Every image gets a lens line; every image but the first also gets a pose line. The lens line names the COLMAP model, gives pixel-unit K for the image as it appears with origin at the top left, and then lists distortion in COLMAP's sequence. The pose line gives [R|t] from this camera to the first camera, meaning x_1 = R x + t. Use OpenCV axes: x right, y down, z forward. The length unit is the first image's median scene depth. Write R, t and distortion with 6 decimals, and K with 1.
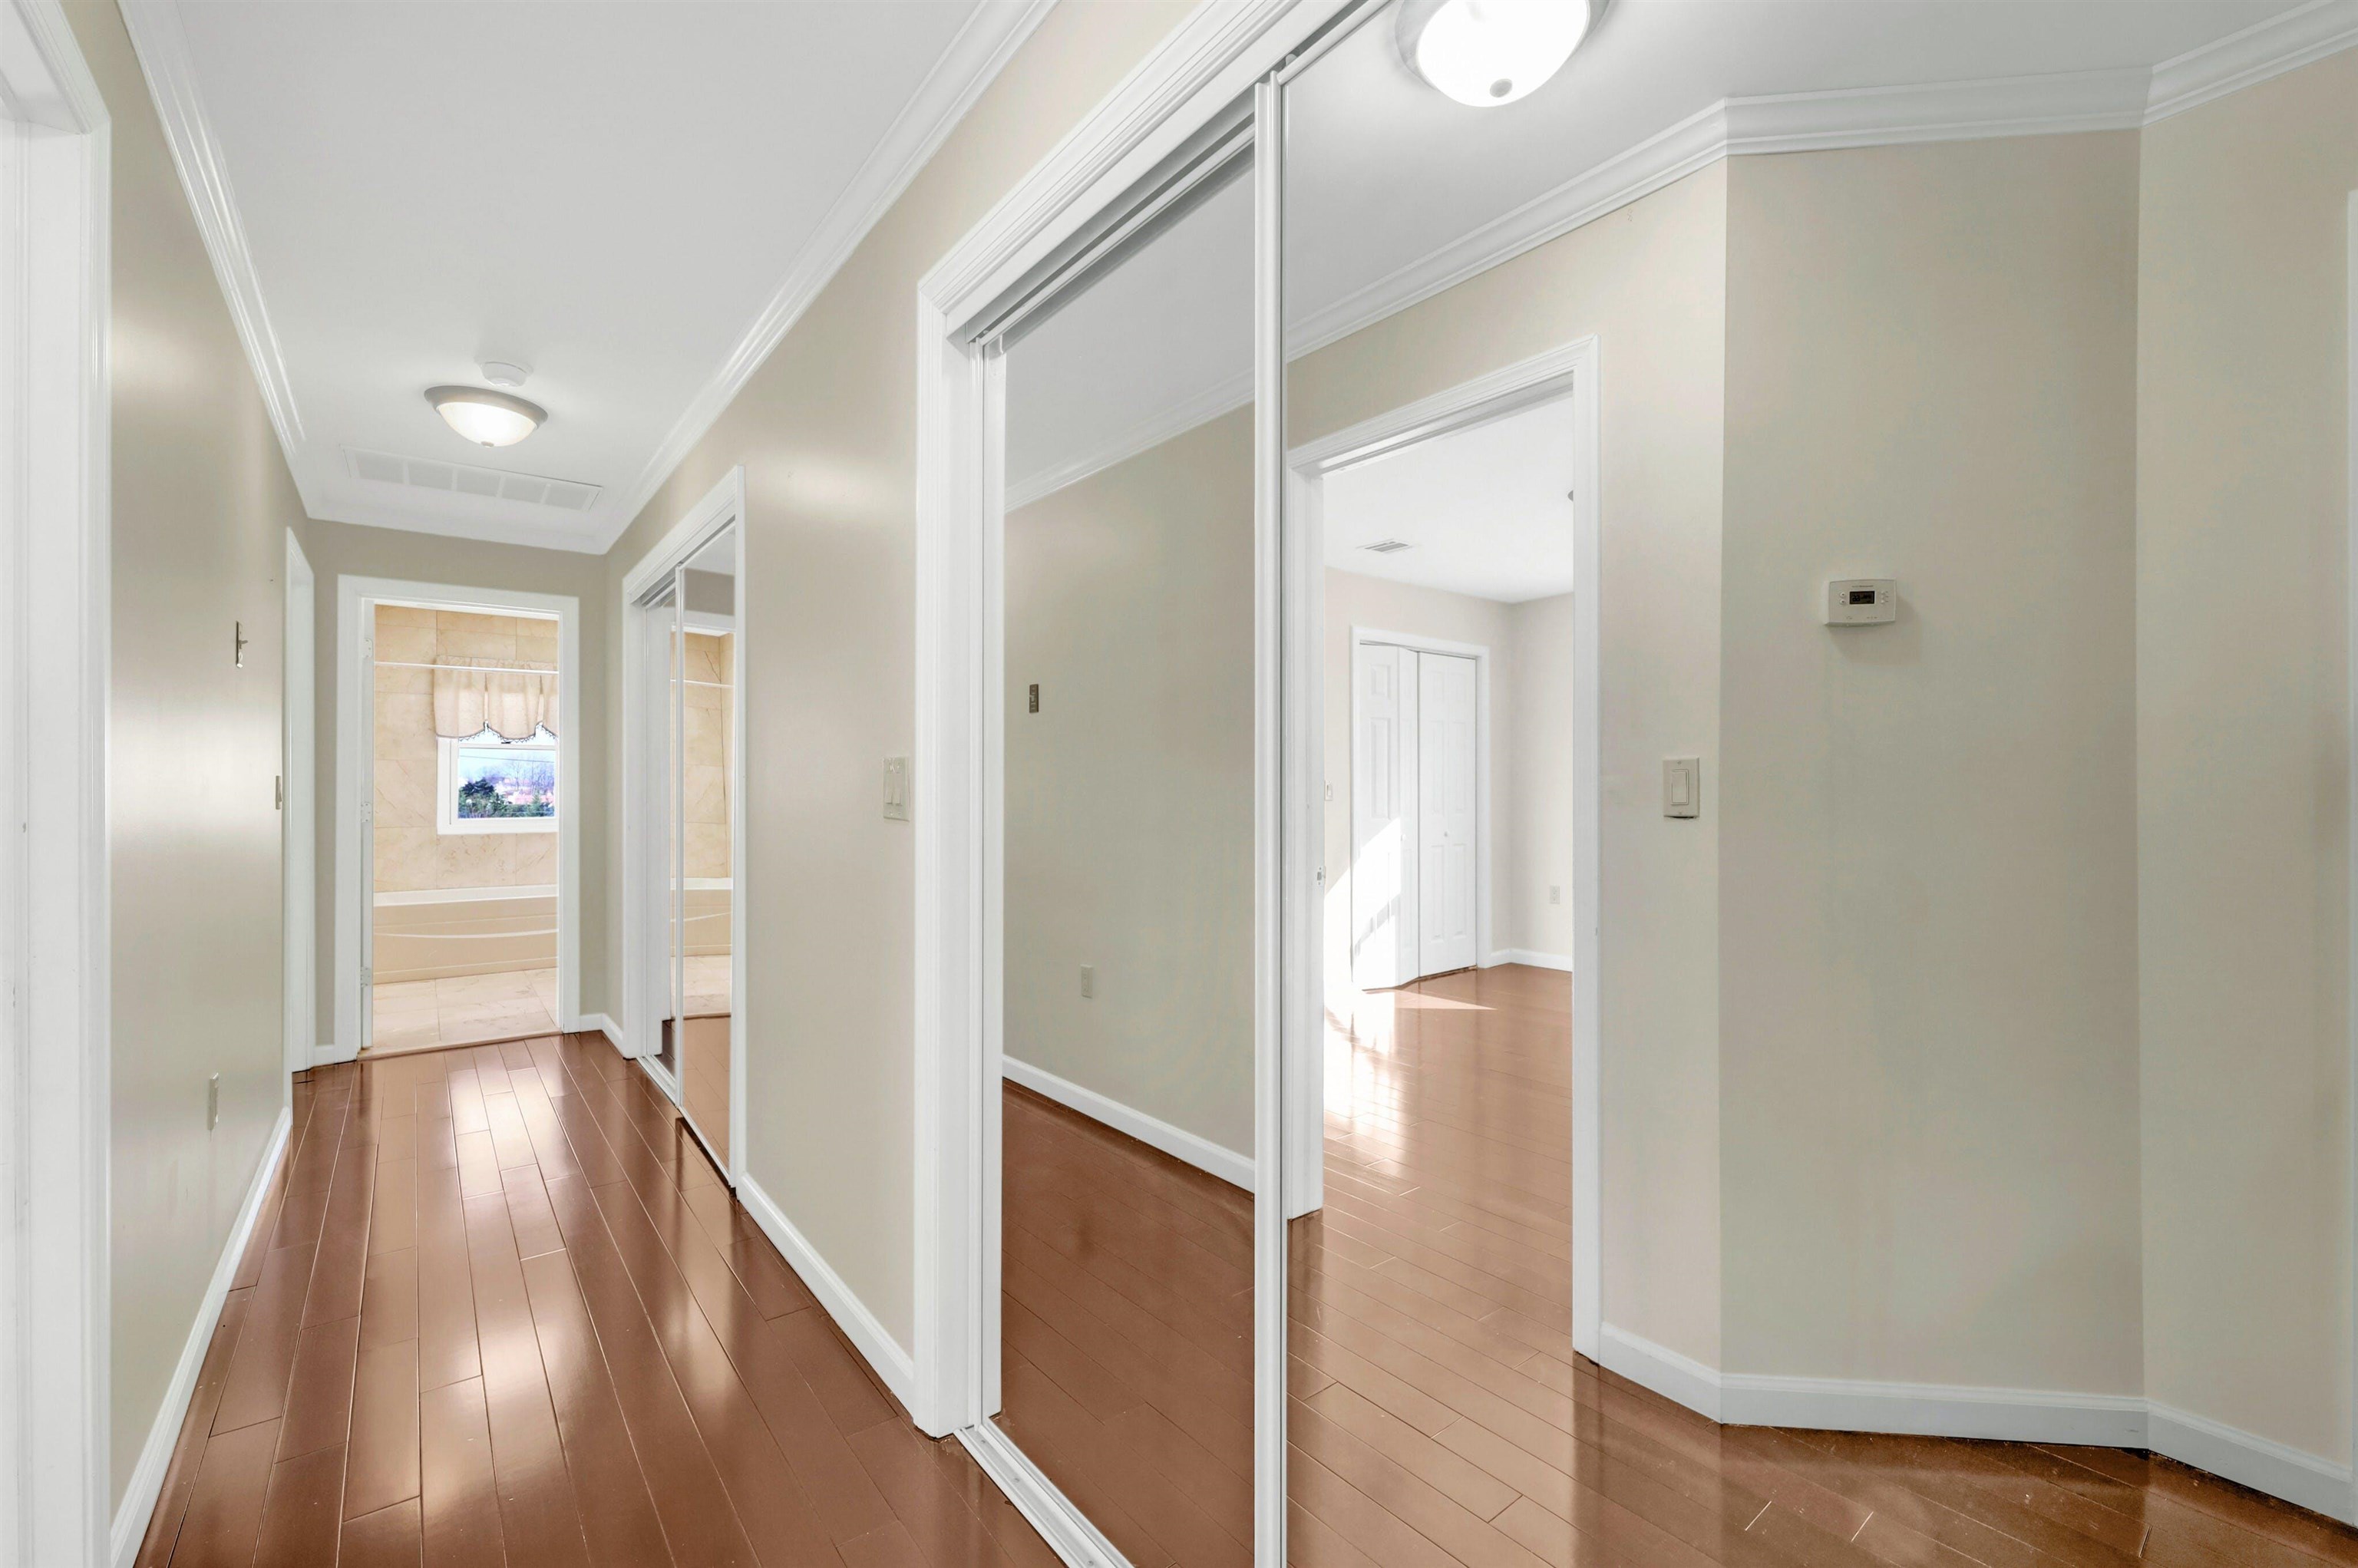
lens RADIAL K [[990.2, 0, 1181.9], [0, 990.2, 799.2], [0, 0, 1]] dist [-0.001325, -0.000124]
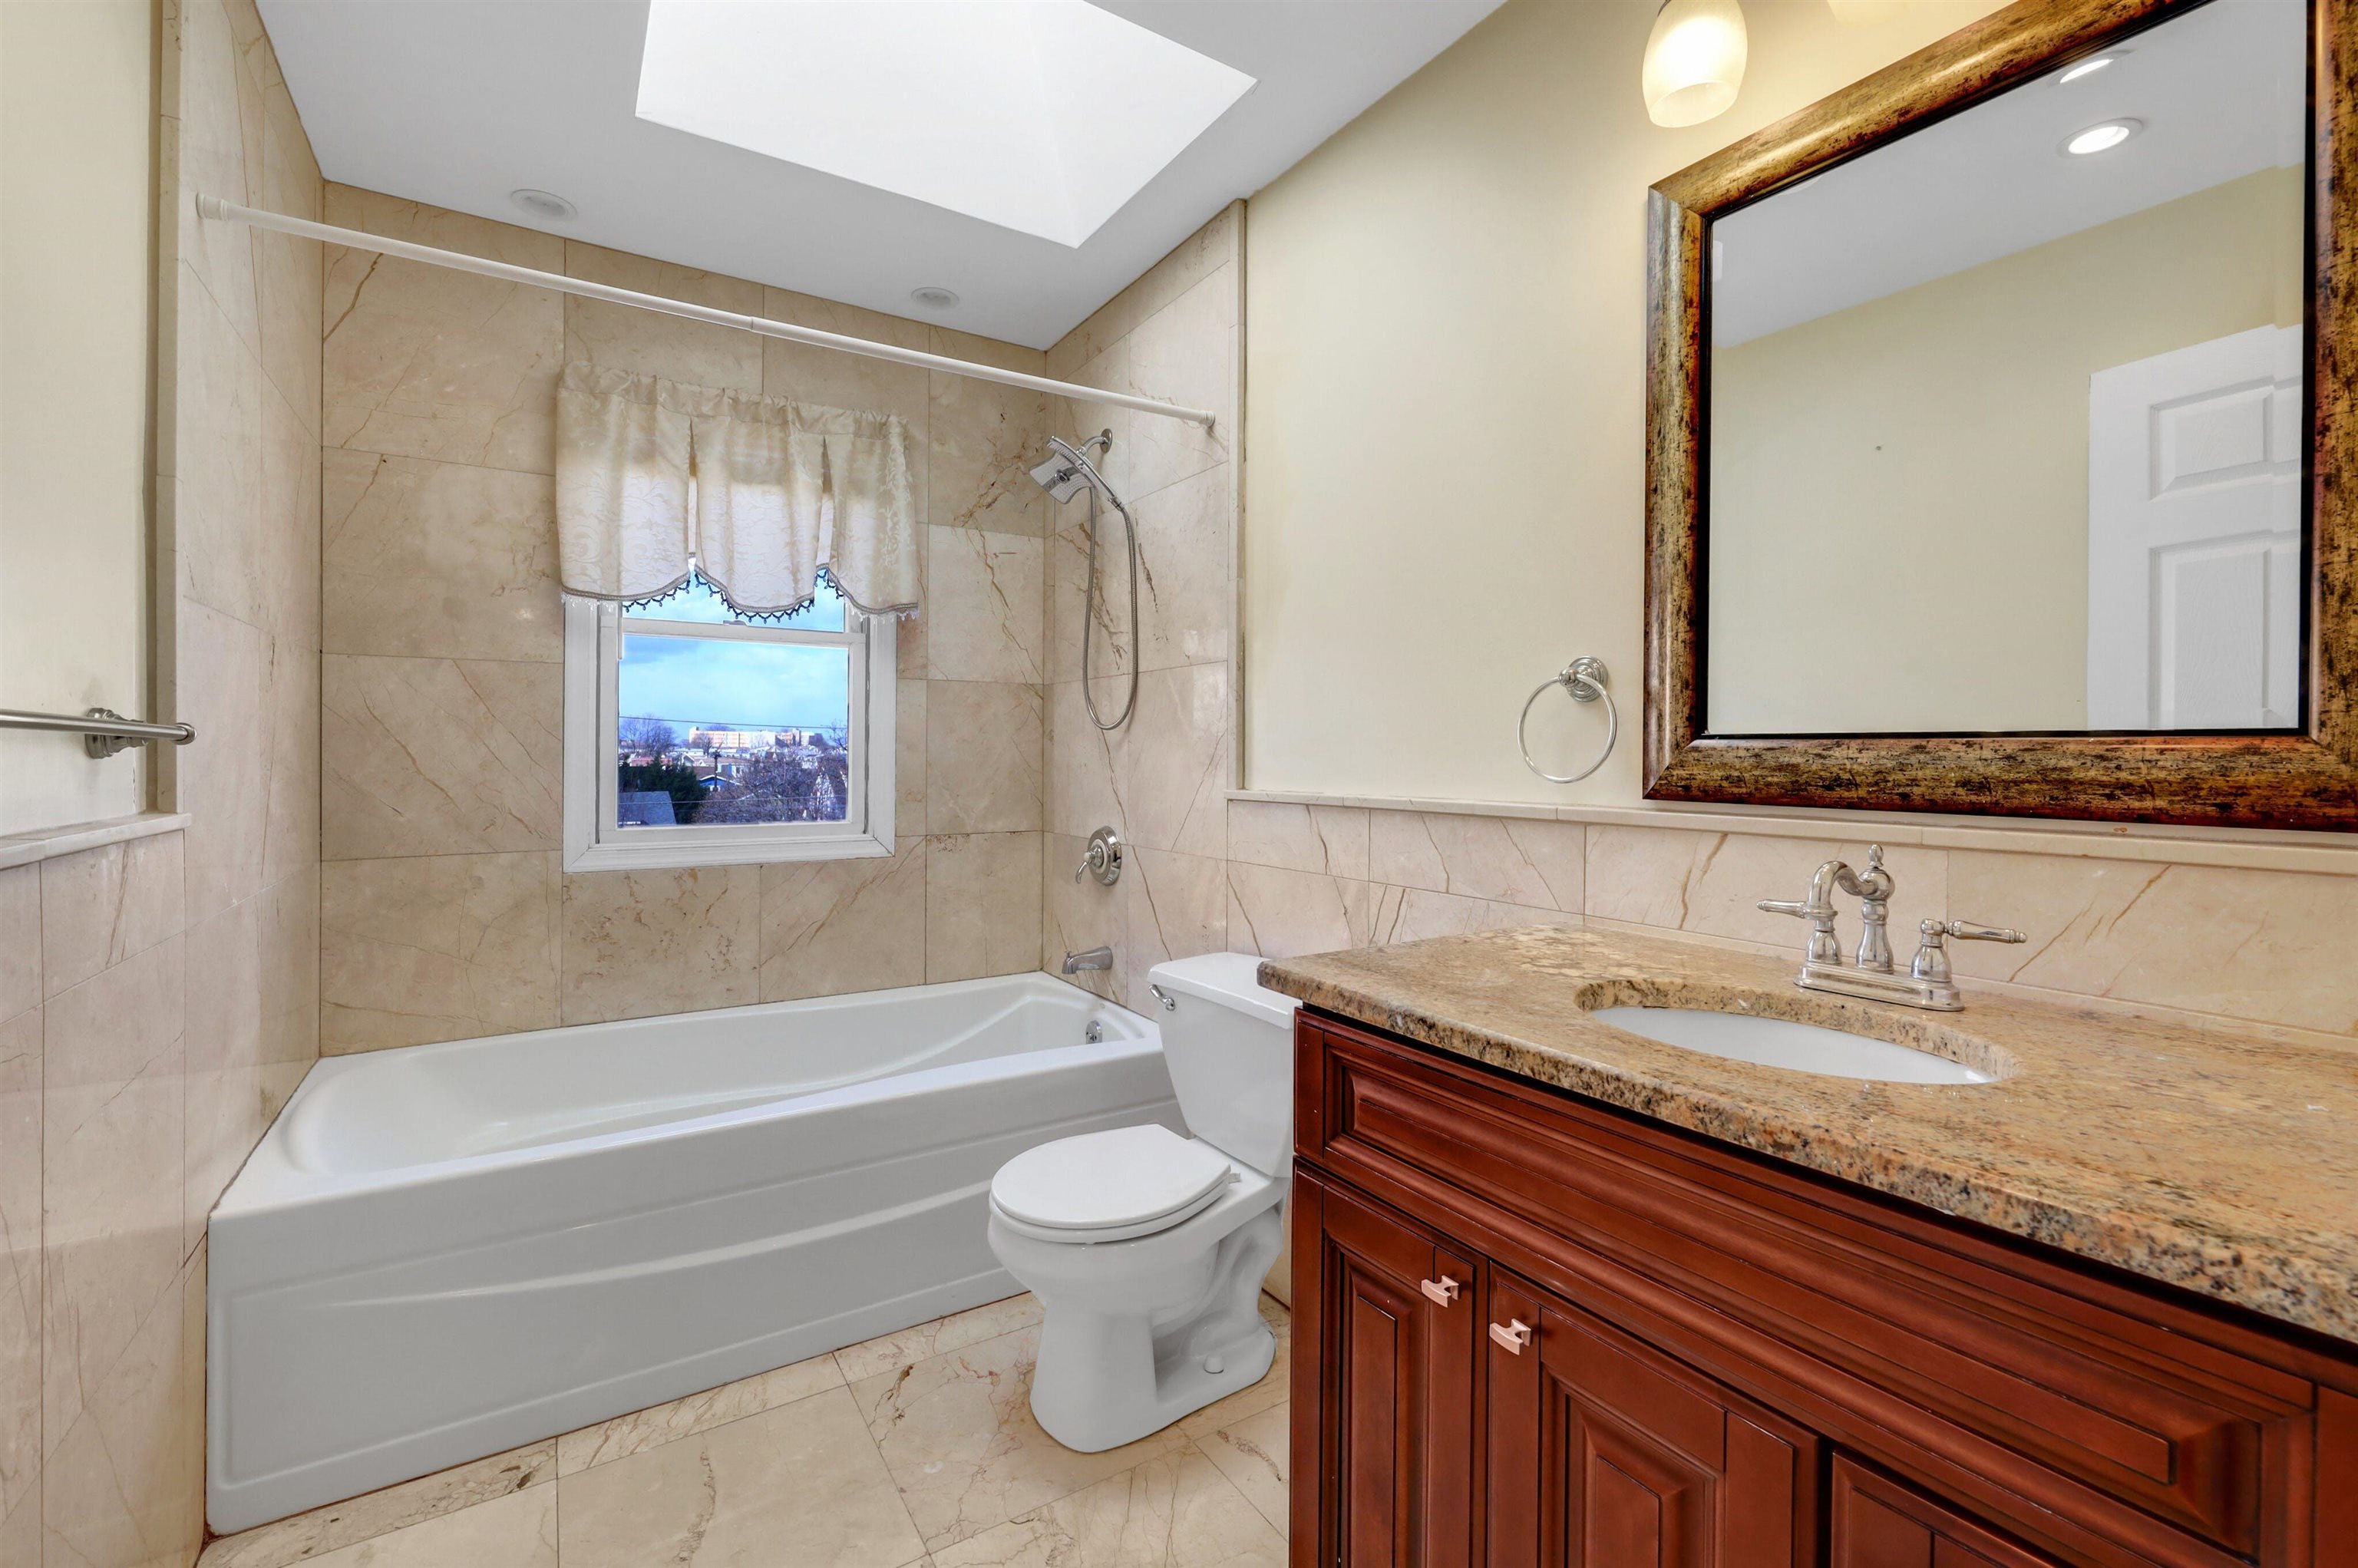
lens RADIAL K [[990.2, 0, 1175.8], [0, 990.2, 768.6], [0, 0, 1]] dist [-0.001325, -0.000124]
pose [[0.993528, -0.002548, -0.113559, -0.492465], [0.001175, 0.999925, -0.012161, 0.002639], [0.113582, 0.011949, 0.993457, 0.669762]]
